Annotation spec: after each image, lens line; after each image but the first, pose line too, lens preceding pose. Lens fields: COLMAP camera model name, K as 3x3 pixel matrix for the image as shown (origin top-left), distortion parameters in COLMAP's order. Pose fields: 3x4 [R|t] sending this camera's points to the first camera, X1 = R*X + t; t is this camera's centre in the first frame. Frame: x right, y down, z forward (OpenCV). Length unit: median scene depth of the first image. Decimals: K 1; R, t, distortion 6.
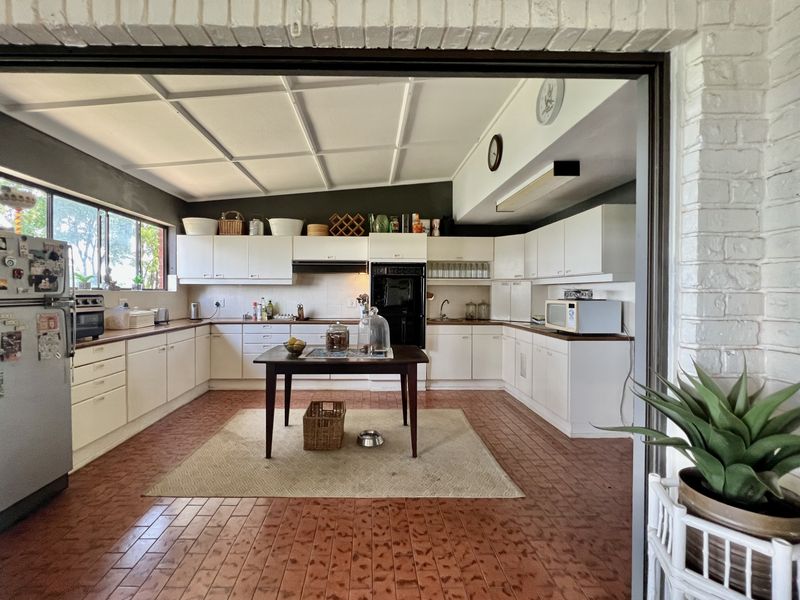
lens RADIAL K [[371.7, 0, 400.0], [0, 371.7, 300.0], [0, 0, 1]] dist [0.001413, -0.000009]
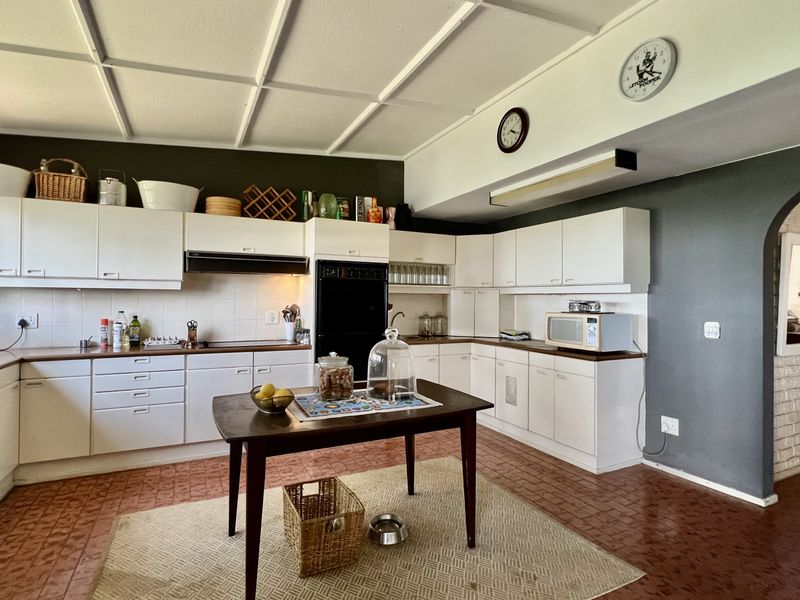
lens RADIAL K [[417.0, 0, 400.0], [0, 417.0, 300.0], [0, 0, 1]] dist [-0.000305, -0.000384]
pose [[0.909430, 0.002967, 0.415847, -0.249164], [0.002897, 0.999905, -0.013469, -0.014281], [-0.415848, 0.013454, 0.909335, 0.215622]]
